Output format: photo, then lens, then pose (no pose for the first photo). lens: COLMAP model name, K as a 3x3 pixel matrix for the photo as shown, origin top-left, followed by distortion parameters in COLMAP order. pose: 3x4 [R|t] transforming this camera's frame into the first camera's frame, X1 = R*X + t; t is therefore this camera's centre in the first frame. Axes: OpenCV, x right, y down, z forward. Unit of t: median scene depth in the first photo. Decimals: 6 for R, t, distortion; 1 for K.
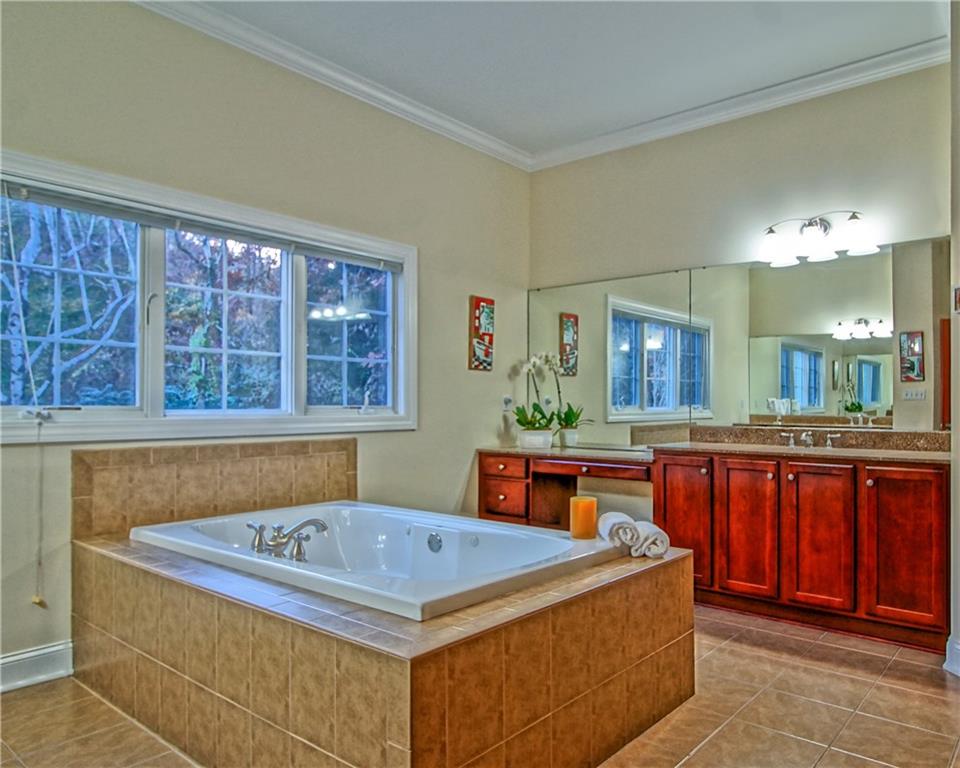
lens RADIAL K [[680.1, 0, 481.6], [0, 680.1, 400.5], [0, 0, 1]] dist [-0.001832, -0.000337]
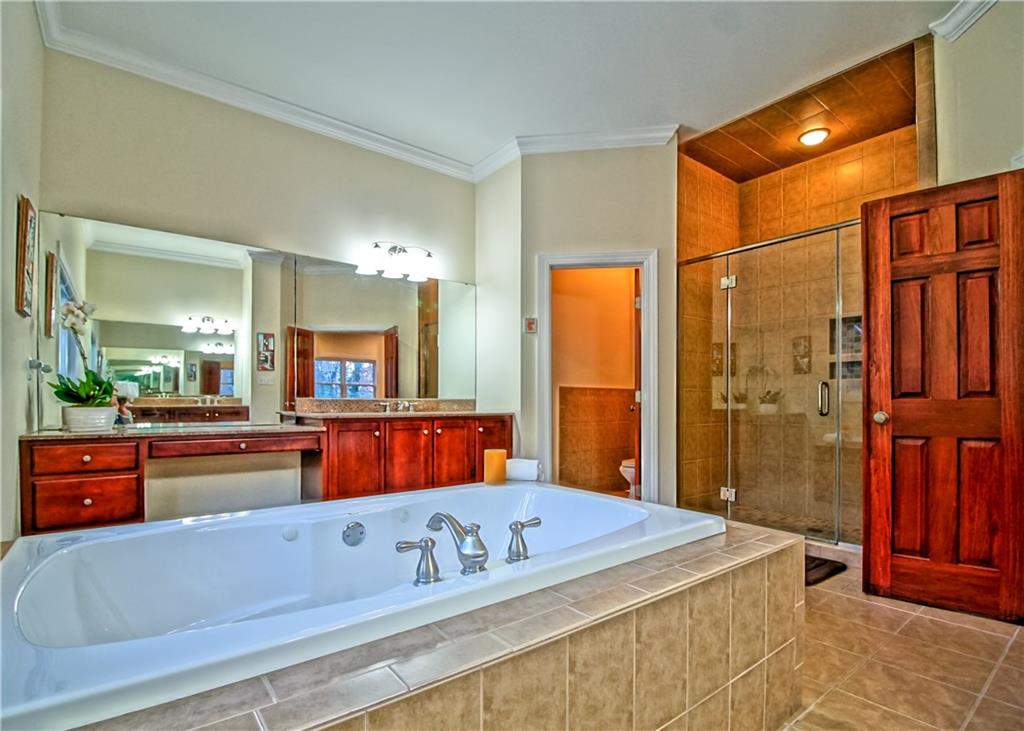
lens RADIAL K [[530.6, 0, 514.5], [0, 530.6, 397.6], [0, 0, 1]] dist [0.003124, 0.000443]
pose [[0.189198, 0.003733, 0.981932, -0.516576], [-0.010456, 0.999944, -0.001787, 0.037637], [-0.981883, -0.009929, 0.189227, 0.558484]]
